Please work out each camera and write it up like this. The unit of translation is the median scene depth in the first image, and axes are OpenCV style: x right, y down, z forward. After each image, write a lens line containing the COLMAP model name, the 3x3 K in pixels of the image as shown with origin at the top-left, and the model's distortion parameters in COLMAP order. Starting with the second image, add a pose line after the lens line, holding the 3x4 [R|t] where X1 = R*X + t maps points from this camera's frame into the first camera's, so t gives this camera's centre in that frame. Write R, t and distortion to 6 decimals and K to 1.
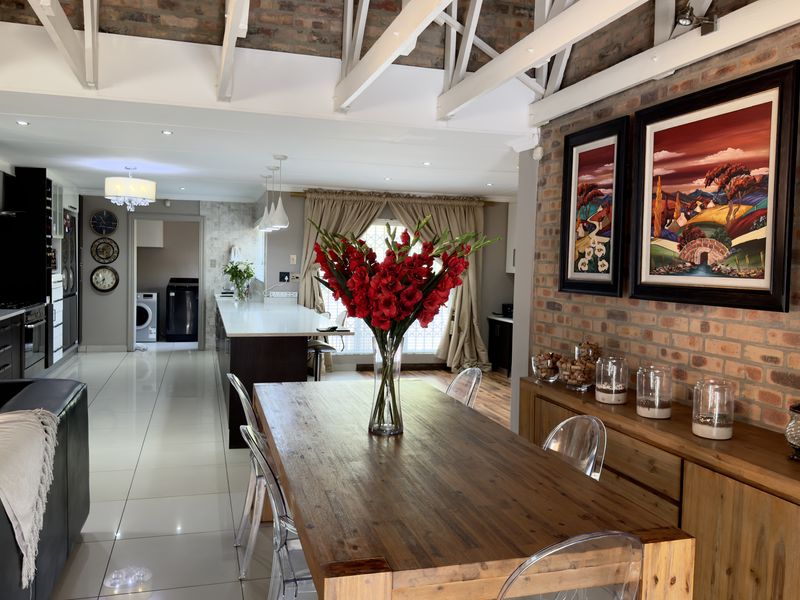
lens RADIAL K [[649.7, 0, 400.0], [0, 649.7, 300.0], [0, 0, 1]] dist [0.097779, -0.187189]
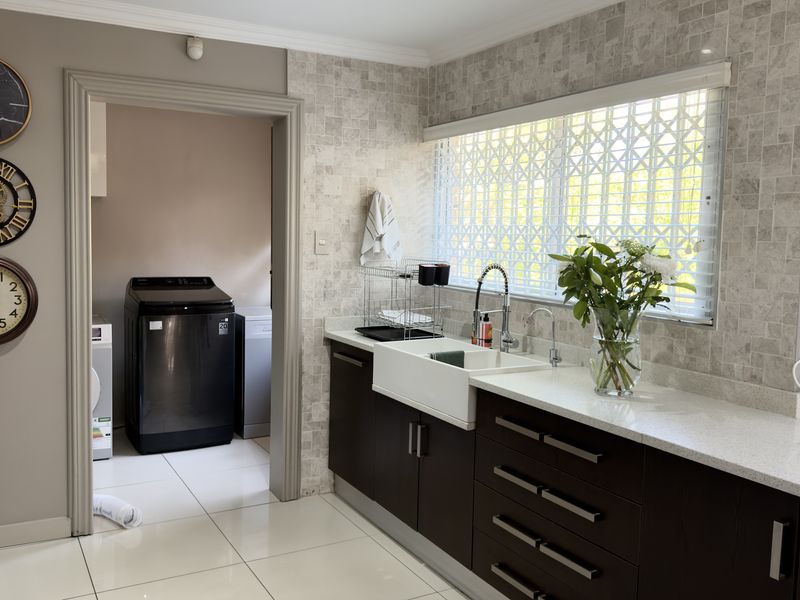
lens RADIAL K [[730.9, 0, 401.2], [0, 730.9, 296.4], [0, 0, 1]] dist [0.152840, -0.296996]
pose [[0.976894, -0.021334, 0.212656, -0.792127], [0.013725, 0.999214, 0.037190, -0.100817], [-0.213282, -0.033412, 0.976419, 1.495543]]
